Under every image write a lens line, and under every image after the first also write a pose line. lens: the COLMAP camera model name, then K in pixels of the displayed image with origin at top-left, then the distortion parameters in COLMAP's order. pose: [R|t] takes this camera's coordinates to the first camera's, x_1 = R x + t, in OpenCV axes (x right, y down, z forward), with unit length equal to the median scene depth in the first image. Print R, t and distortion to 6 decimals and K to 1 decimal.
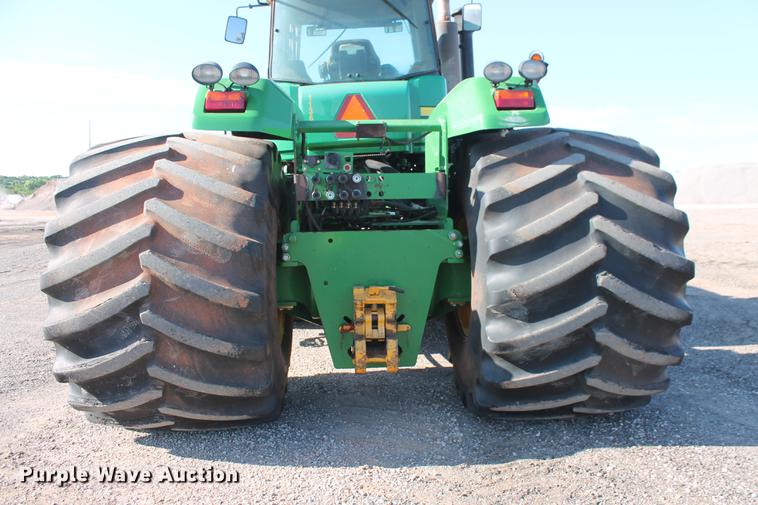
lens RADIAL K [[631.8, 0, 379.0], [0, 631.8, 252.5], [0, 0, 1]] dist [-0.163690, 0.125037]
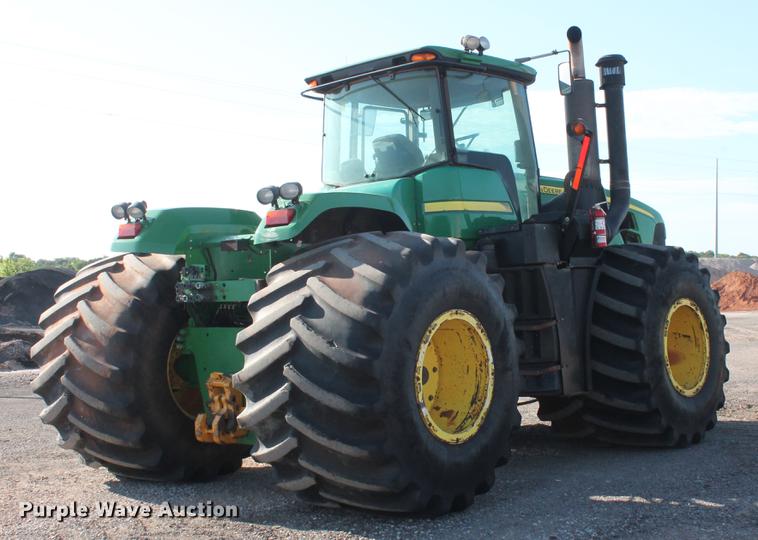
lens RADIAL K [[1085.7, 0, 379.0], [0, 1085.7, 270.0], [0, 0, 1]] dist [-0.116184, 0.000494]
pose [[0.743406, -0.017492, -0.668611, 1.761101], [-0.053414, 0.994912, -0.085418, 0.020194], [0.666704, 0.099214, 0.738690, -0.394583]]
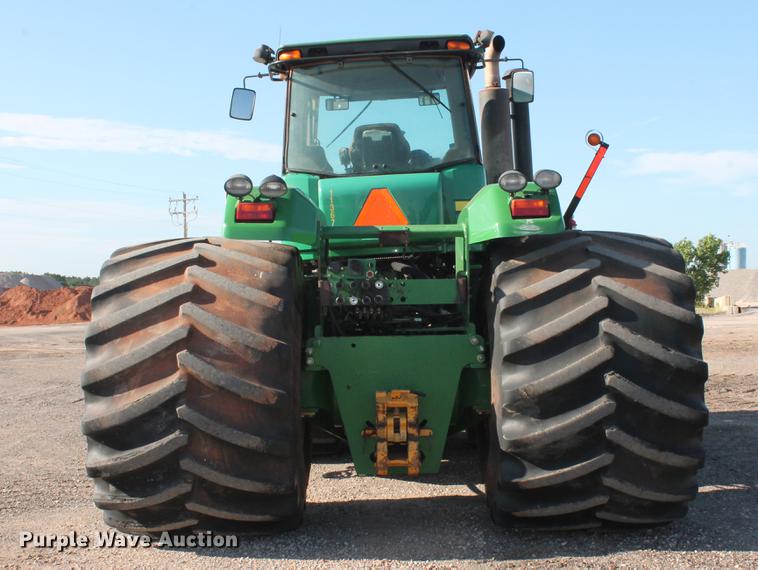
lens RADIAL K [[1073.2, 0, 379.0], [0, 1073.2, 285.0], [0, 0, 1]] dist [-0.106852, 0.003864]
pose [[0.998611, -0.001663, -0.052668, 0.060681], [-0.003929, 0.994370, -0.105890, 0.074074], [0.052548, 0.105950, 0.992982, -0.791335]]
